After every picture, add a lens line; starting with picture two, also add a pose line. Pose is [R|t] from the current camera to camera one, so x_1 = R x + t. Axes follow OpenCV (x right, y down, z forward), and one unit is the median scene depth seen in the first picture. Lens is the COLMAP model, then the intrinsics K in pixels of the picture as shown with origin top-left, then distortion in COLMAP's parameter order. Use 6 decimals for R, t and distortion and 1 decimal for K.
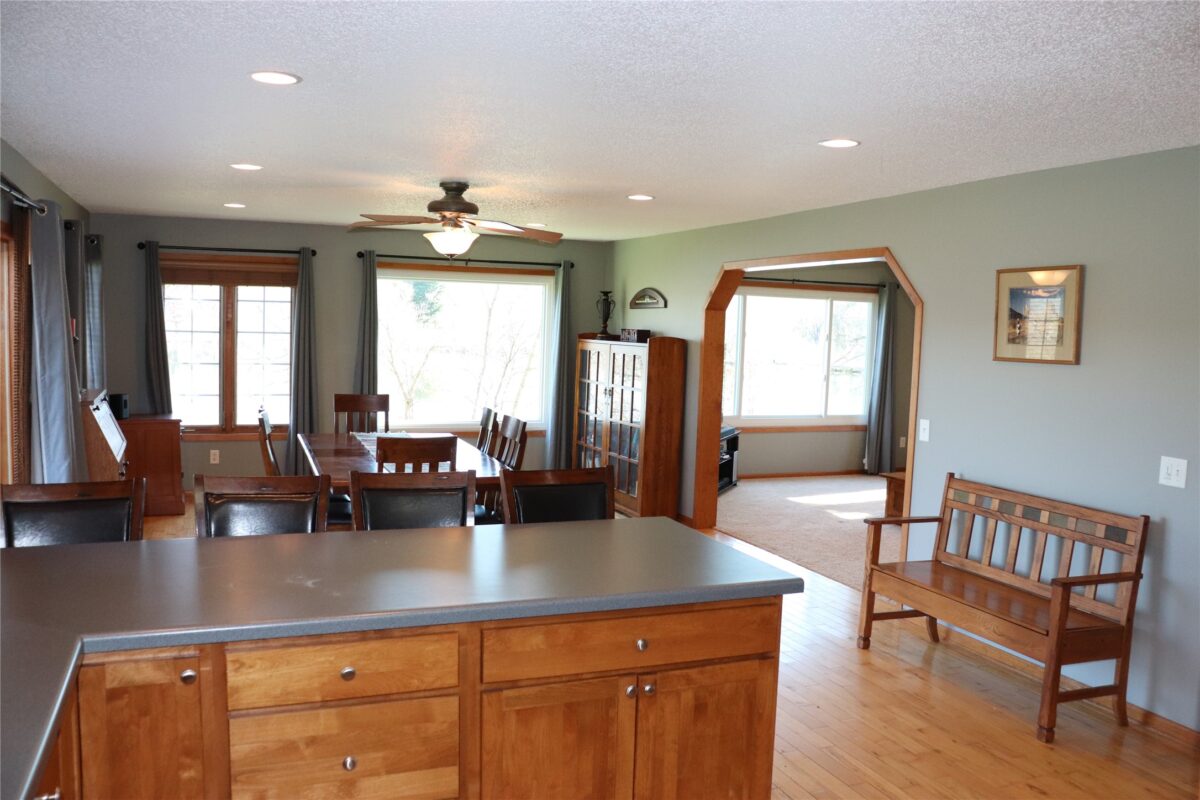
lens RADIAL K [[979.9, 0, 600.0], [0, 979.9, 400.0], [0, 0, 1]] dist [-0.168874, 0.151346]
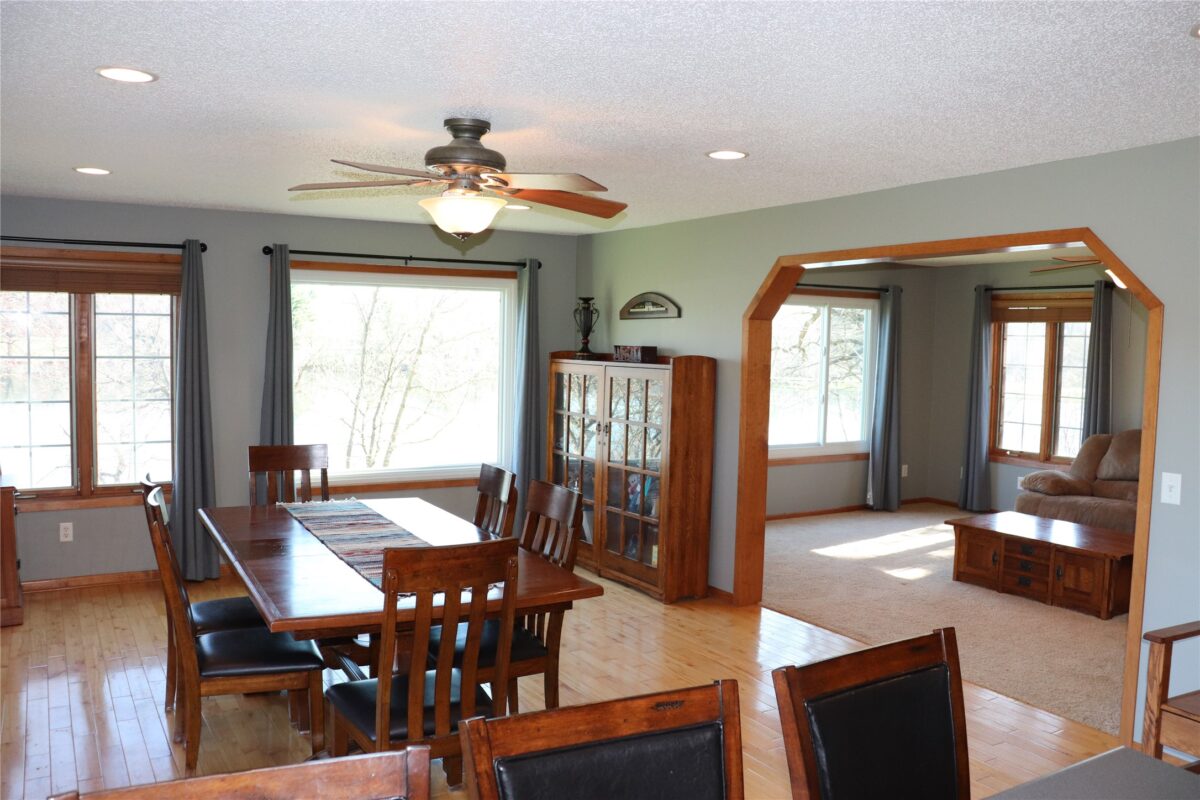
lens RADIAL K [[979.9, 0, 600.0], [0, 979.9, 400.0], [0, 0, 1]] dist [-0.168874, 0.151346]
pose [[0.989689, -0.021986, 0.141536, -0.104289], [0.023825, 0.999652, -0.011314, -0.021857], [-0.141238, 0.014569, 0.989868, 0.243686]]
